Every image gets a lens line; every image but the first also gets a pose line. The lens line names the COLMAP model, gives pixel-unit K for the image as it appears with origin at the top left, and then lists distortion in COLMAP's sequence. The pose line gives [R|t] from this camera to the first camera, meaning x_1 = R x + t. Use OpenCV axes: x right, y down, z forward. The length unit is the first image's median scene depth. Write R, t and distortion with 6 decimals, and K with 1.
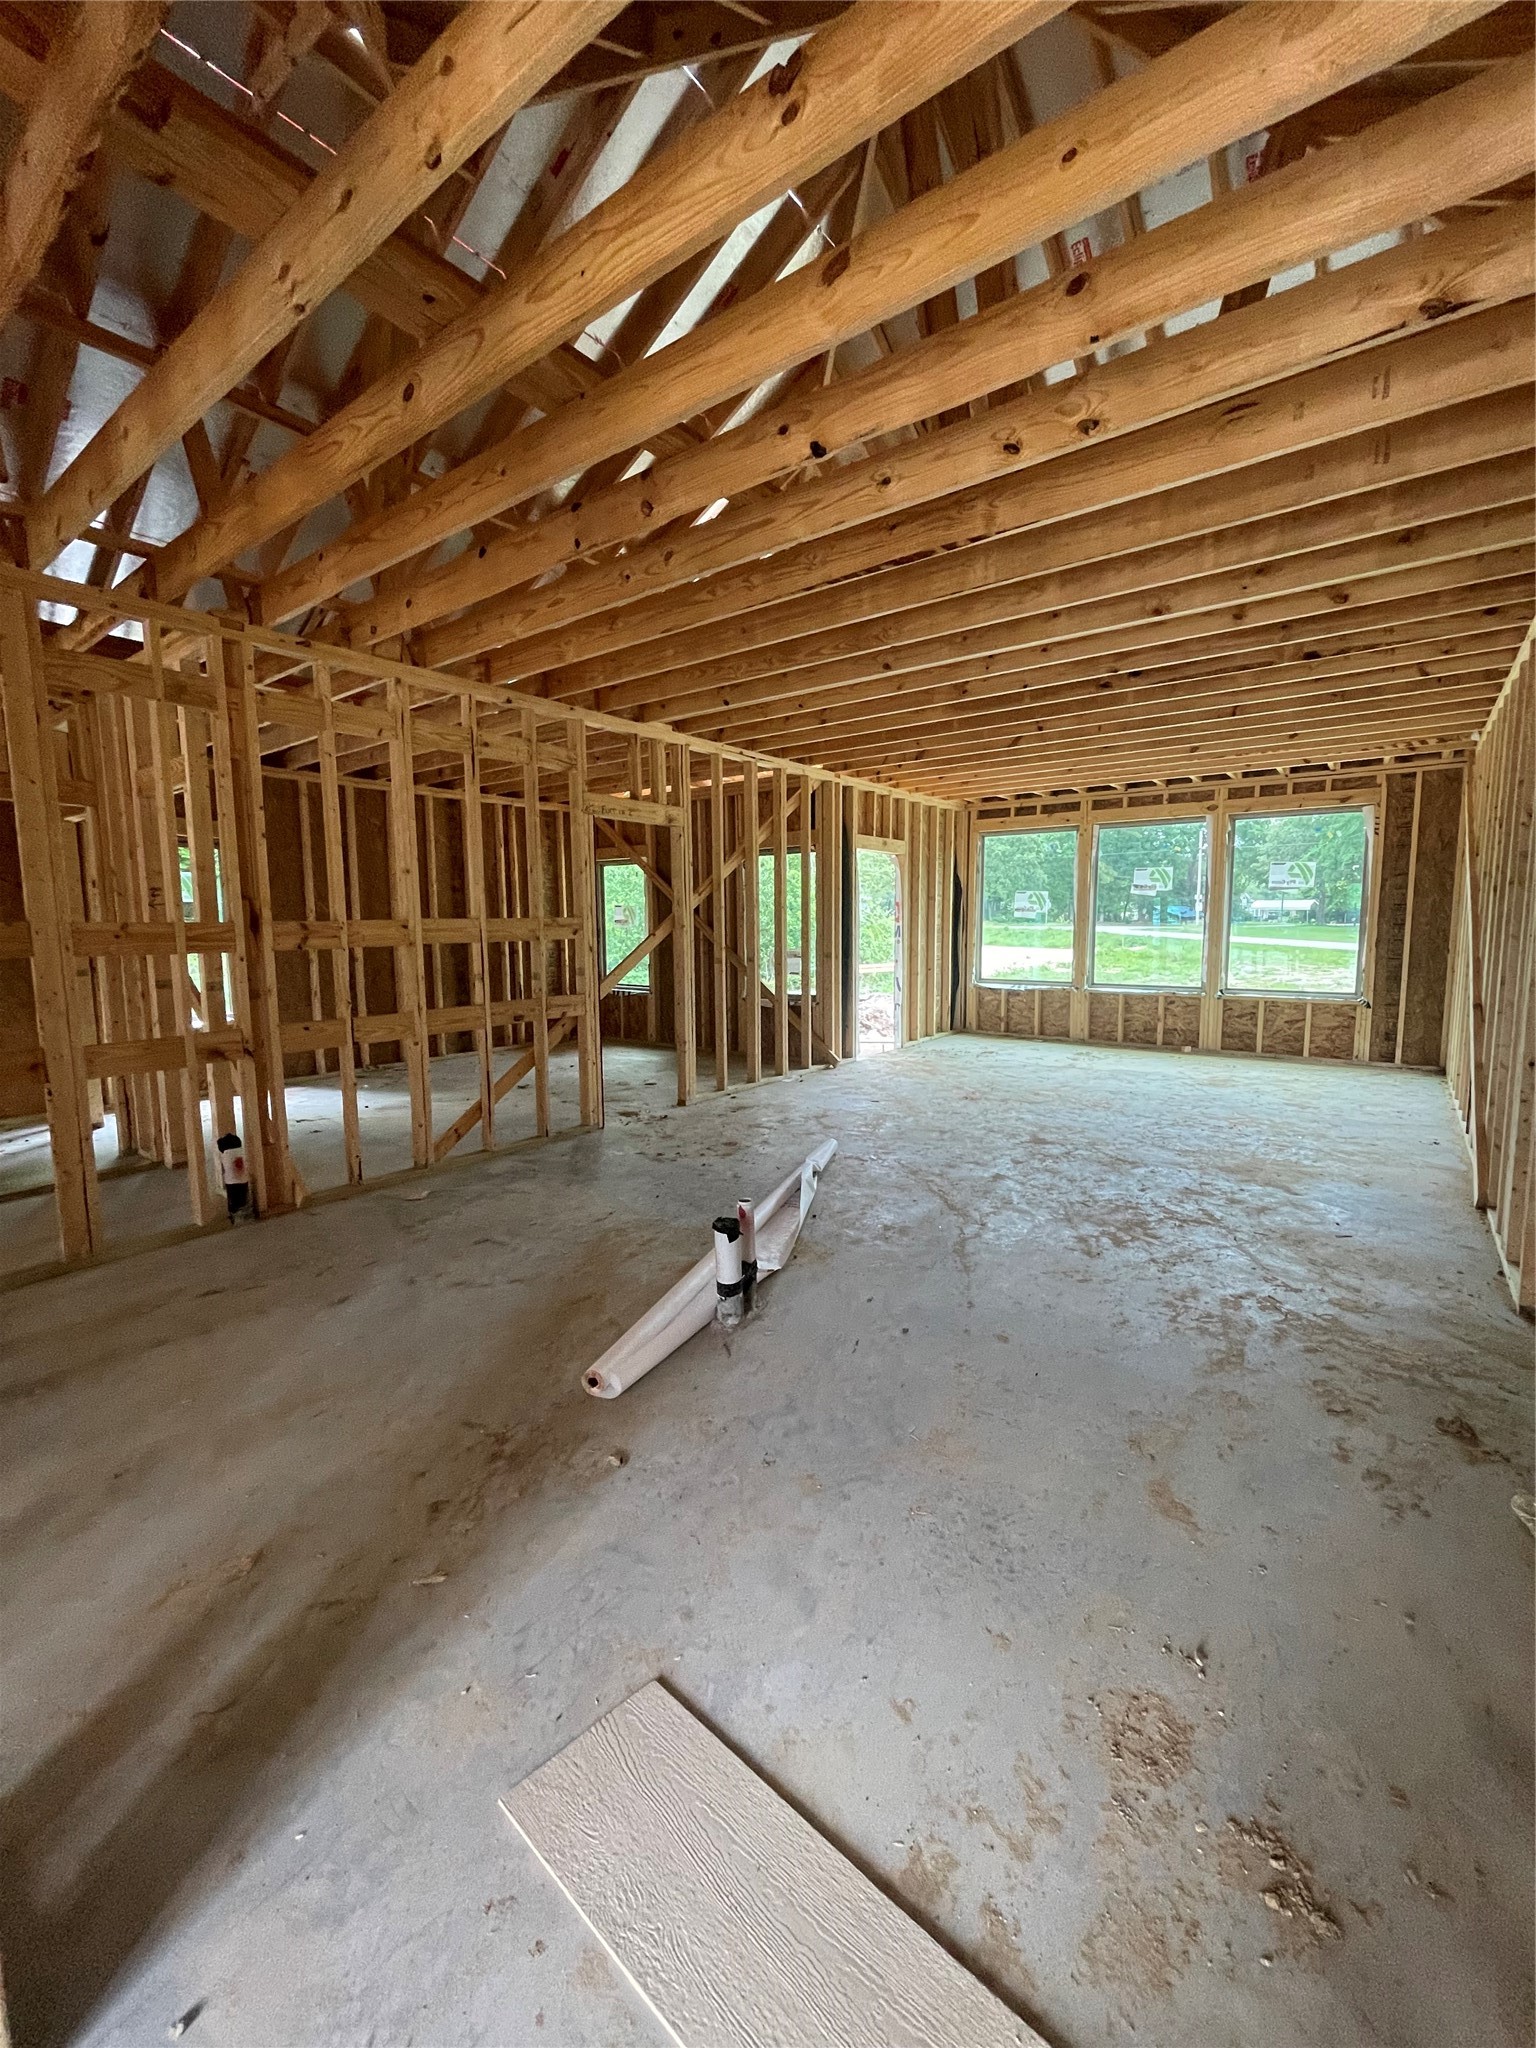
lens RADIAL K [[829.4, 0, 771.7], [0, 829.4, 1012.0], [0, 0, 1]] dist [0.000062, 0.000728]
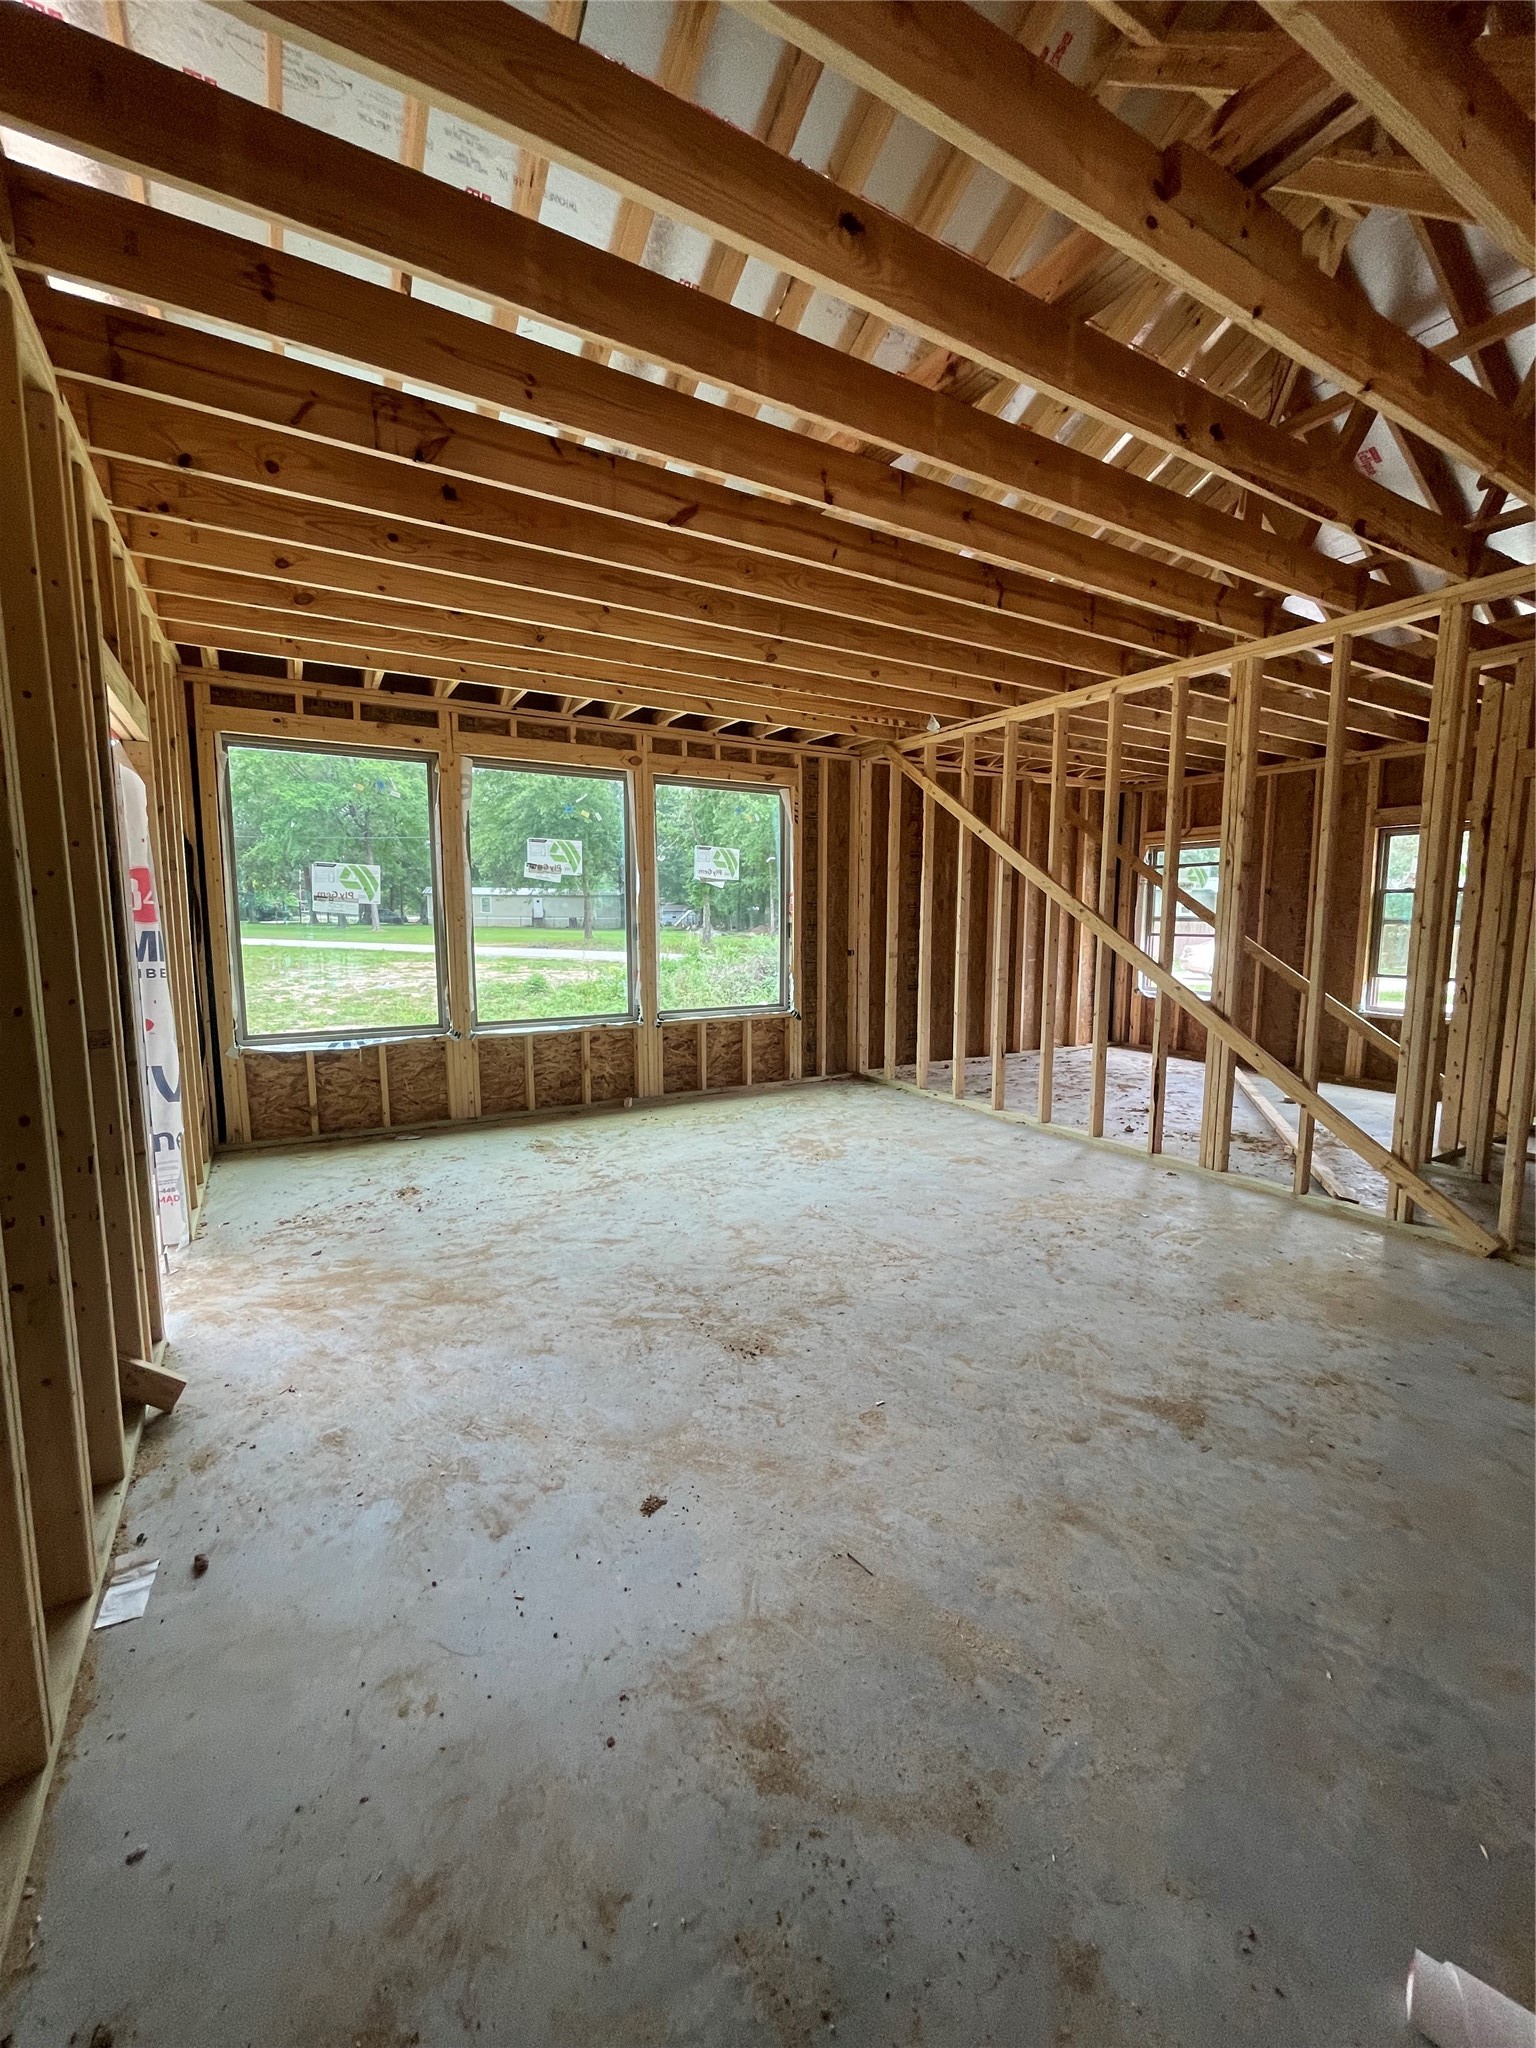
lens RADIAL K [[827.1, 0, 771.8], [0, 827.1, 1013.7], [0, 0, 1]] dist [0.002597, 0.000416]
pose [[0.377546, -0.103935, 0.920139, -0.093547], [0.097559, 0.992615, 0.072092, -0.069109], [-0.920837, 0.062550, 0.384898, 0.613486]]
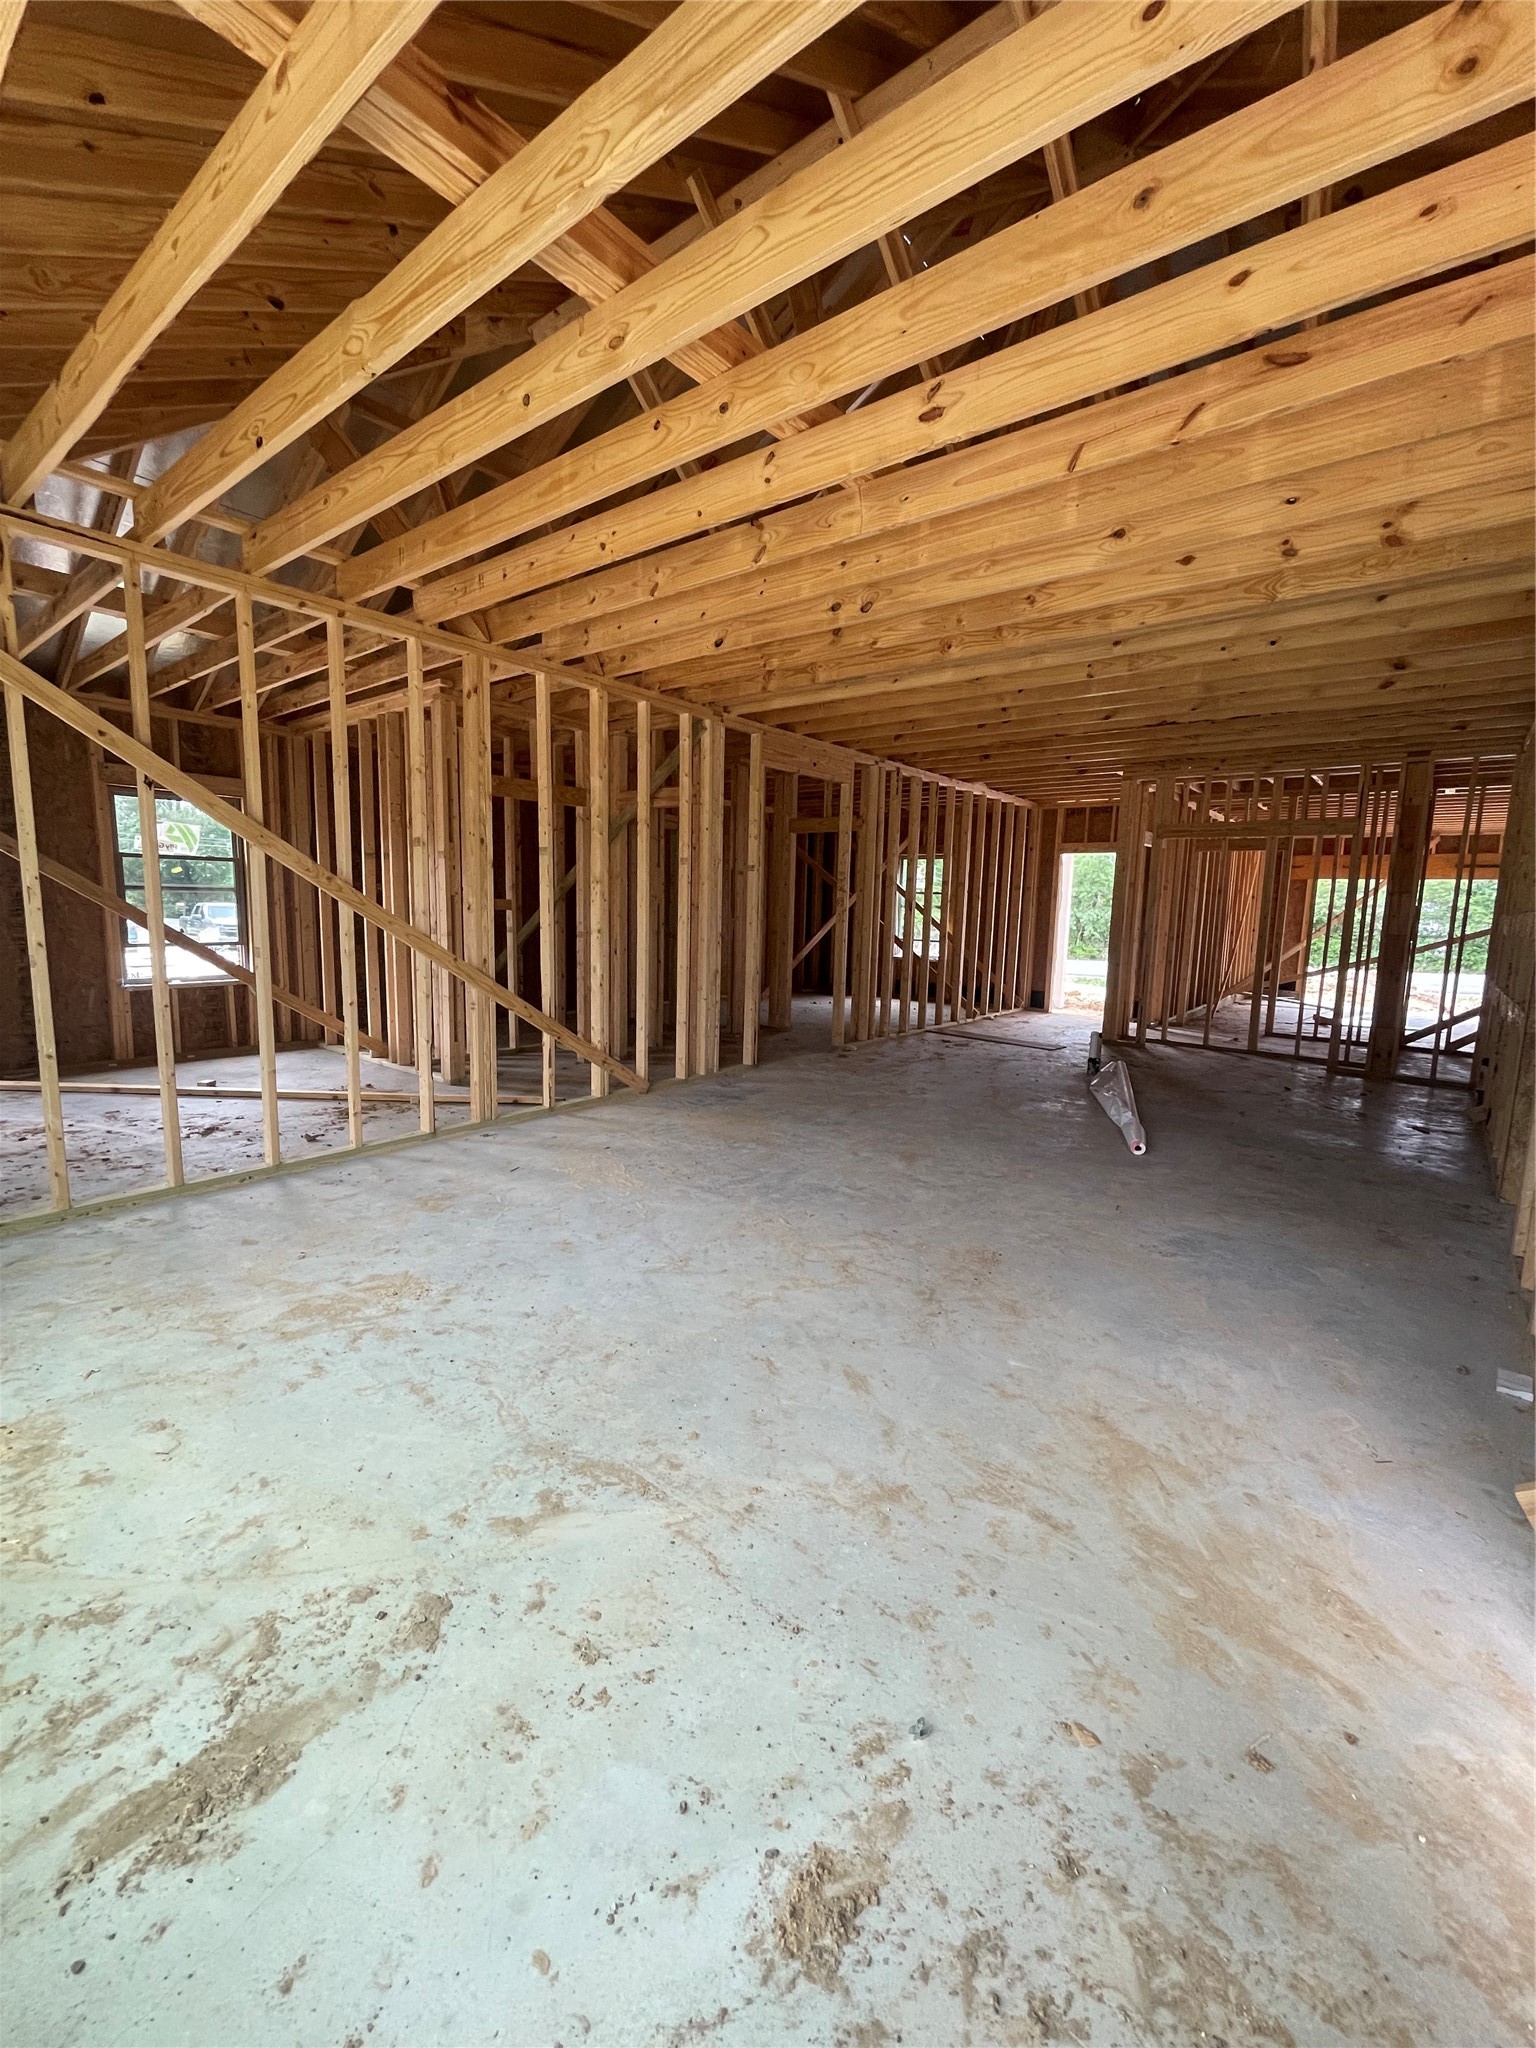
lens RADIAL K [[827.1, 0, 771.8], [0, 827.1, 1013.7], [0, 0, 1]] dist [0.002597, 0.000416]
pose [[-0.999386, -0.022461, 0.026875, 0.269848], [-0.015266, 0.969924, 0.242928, -0.121450], [-0.031523, 0.242369, -0.969672, 1.097461]]
